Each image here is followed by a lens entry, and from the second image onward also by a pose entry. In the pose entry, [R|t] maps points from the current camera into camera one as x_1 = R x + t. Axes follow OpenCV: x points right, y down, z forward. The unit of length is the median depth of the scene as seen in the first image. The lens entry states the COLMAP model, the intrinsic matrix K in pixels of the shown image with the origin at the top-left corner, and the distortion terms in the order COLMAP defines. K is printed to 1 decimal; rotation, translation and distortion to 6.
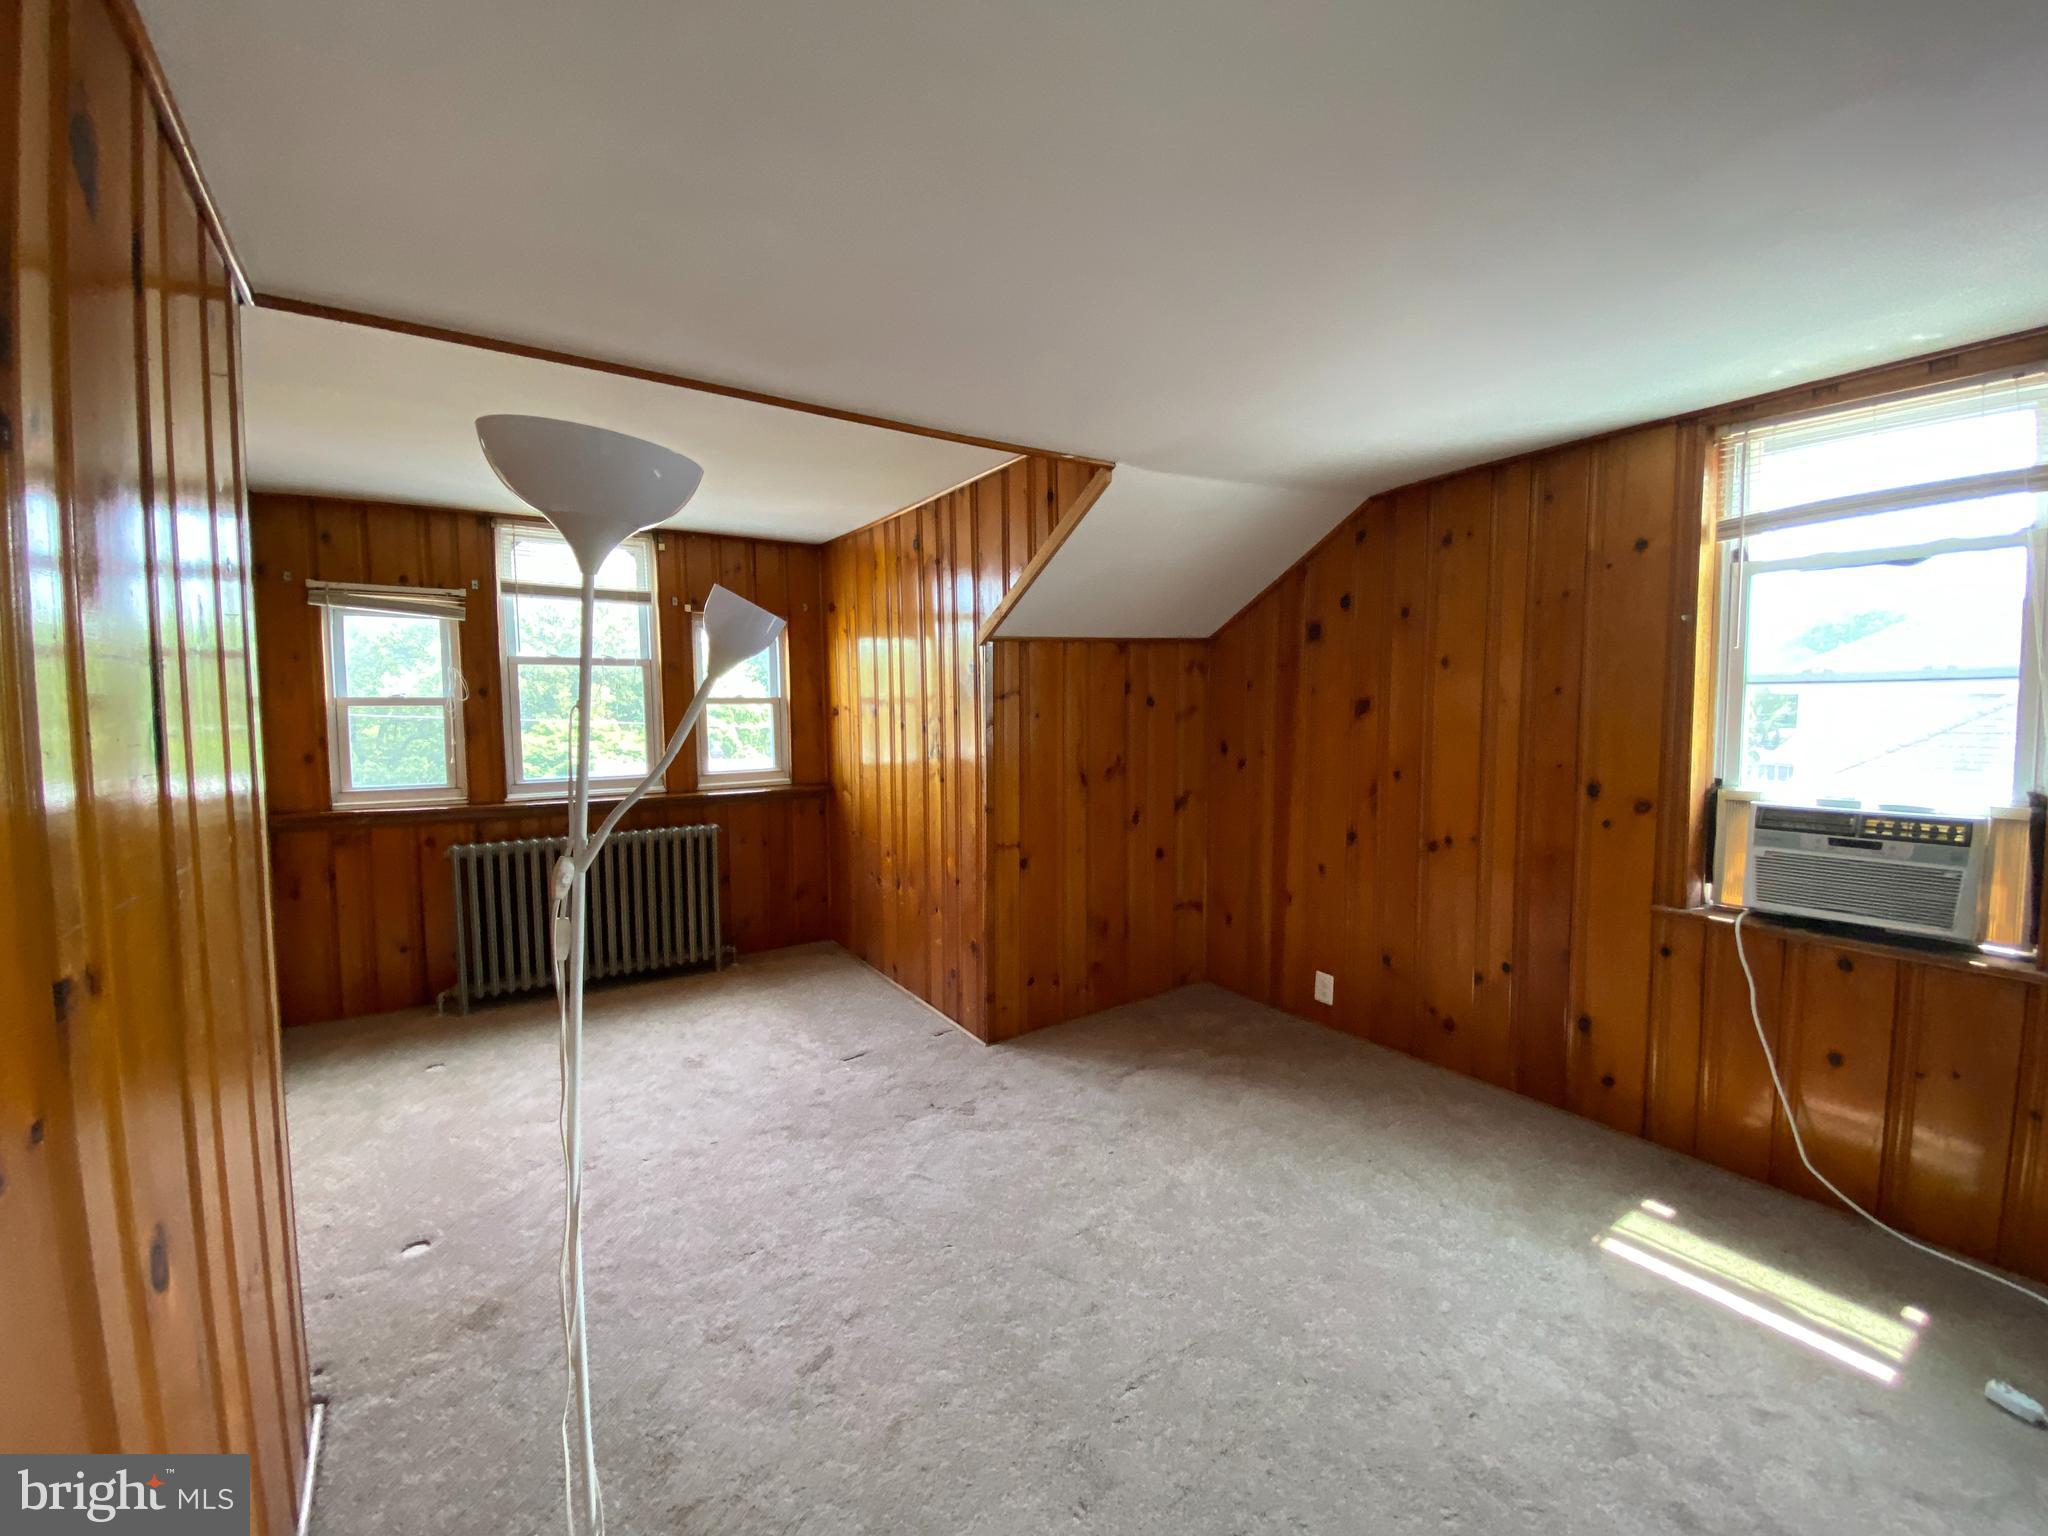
lens RADIAL K [[850.8, 0, 1024.0], [0, 850.8, 768.0], [0, 0, 1]] dist [0.072919, -0.040899]
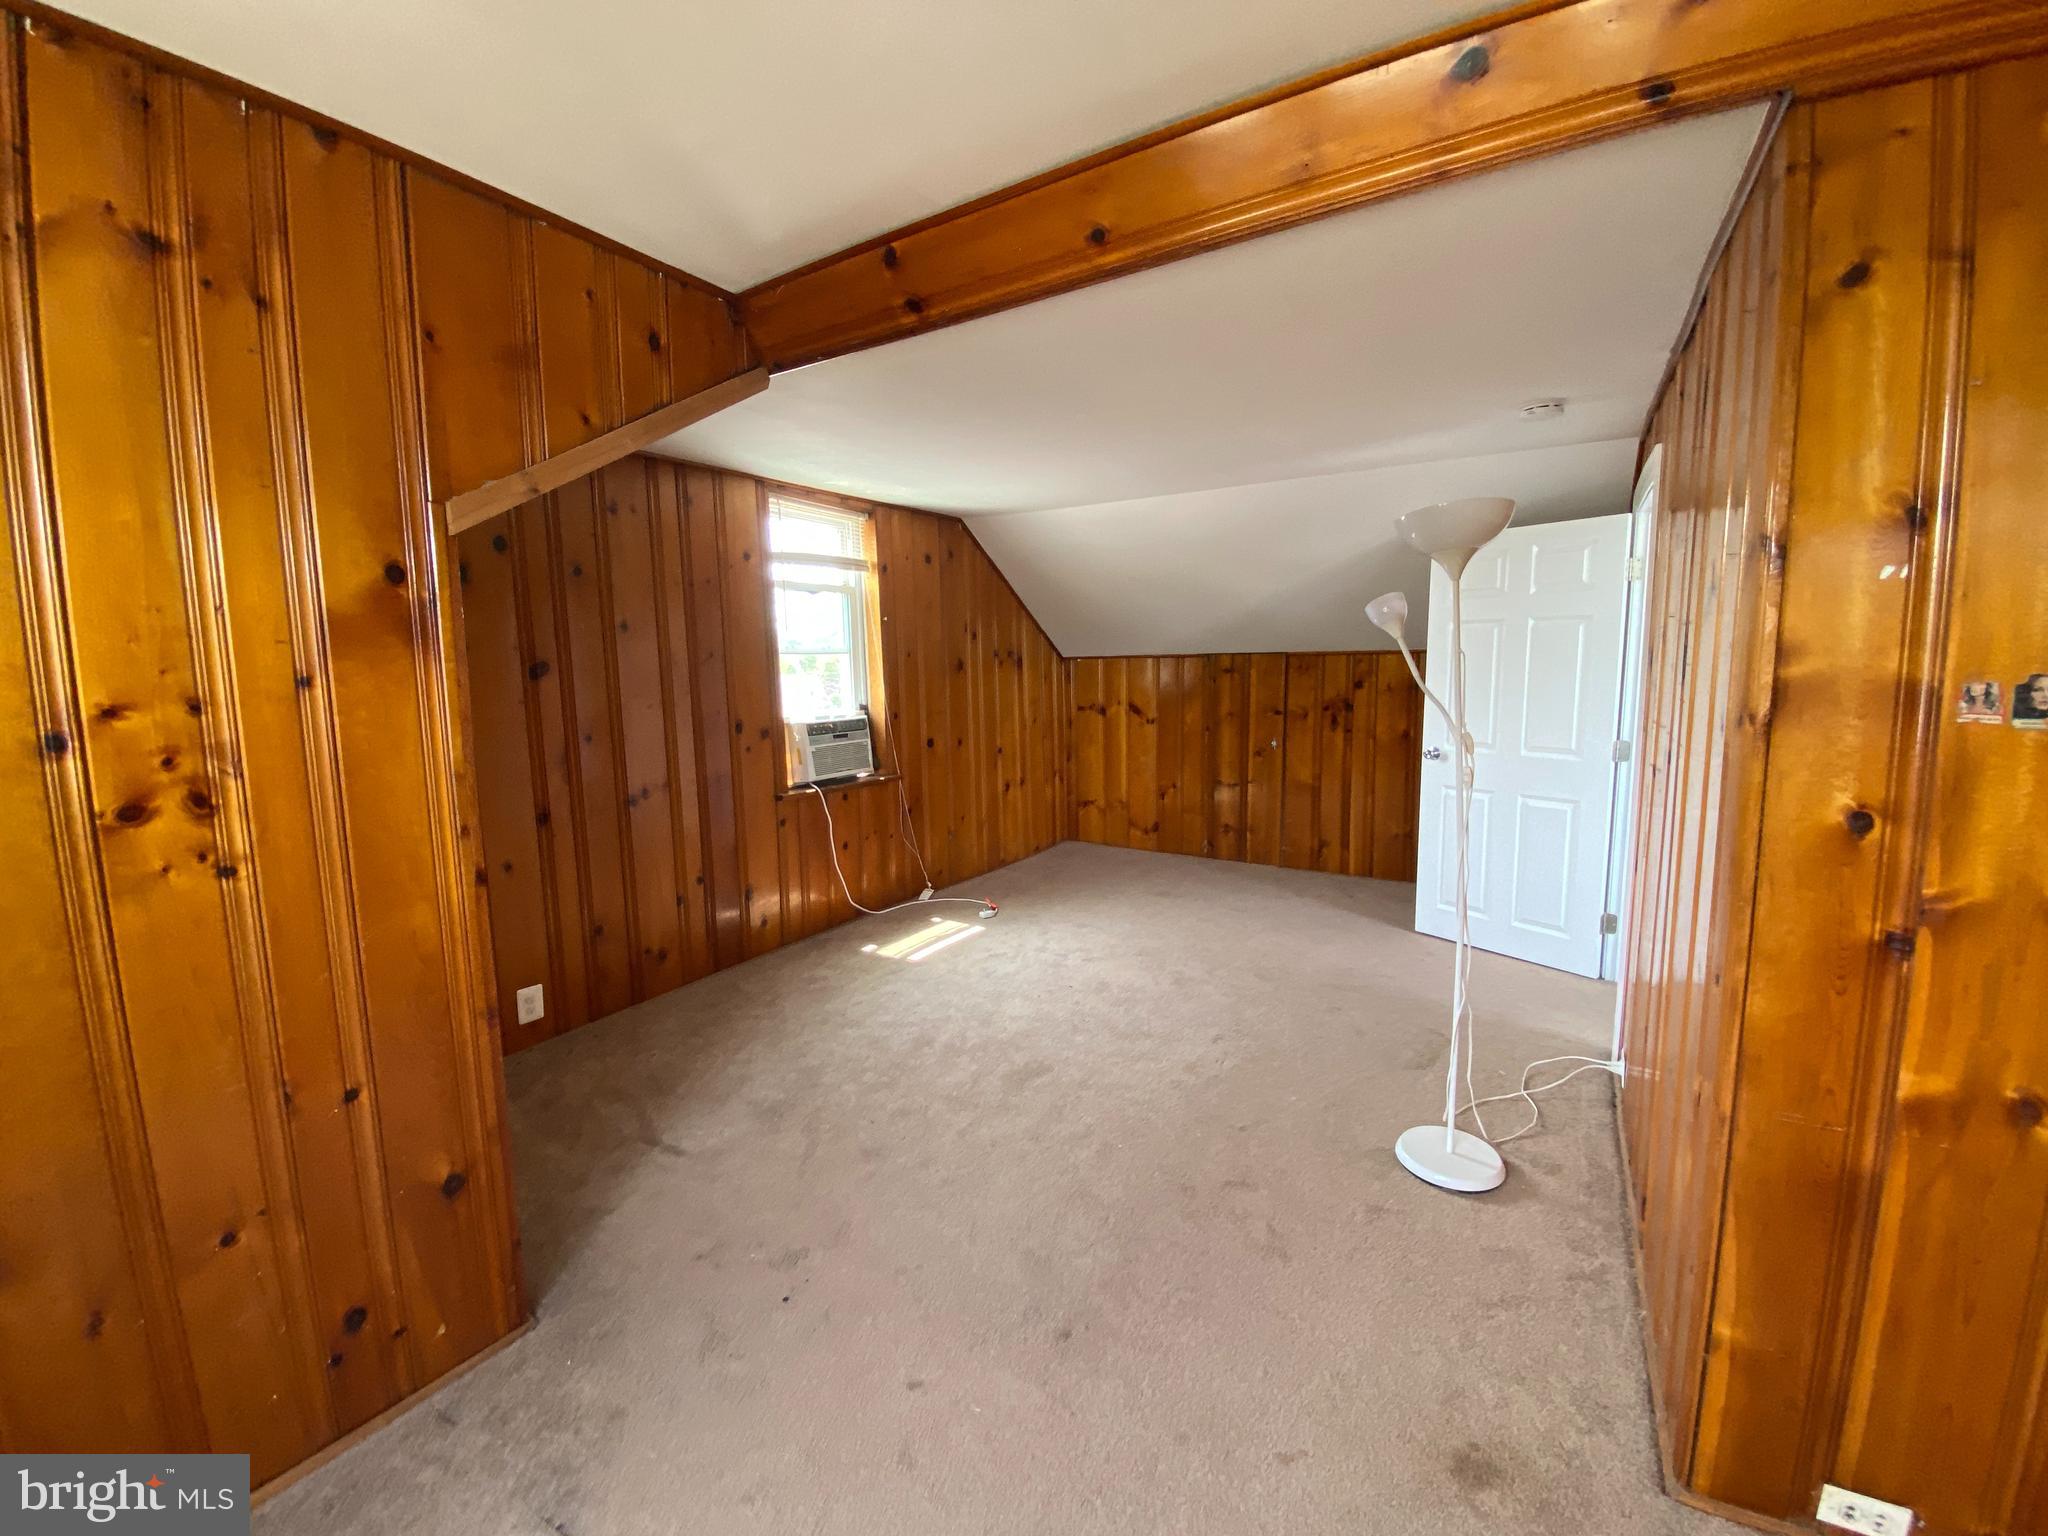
lens RADIAL K [[850.8, 0, 1024.0], [0, 850.8, 768.0], [0, 0, 1]] dist [0.072919, -0.040899]
pose [[-0.431617, -0.099379, 0.896566, -0.831153], [0.081587, 0.985538, 0.148518, -0.081257], [-0.898360, 0.137251, -0.417267, 1.236025]]
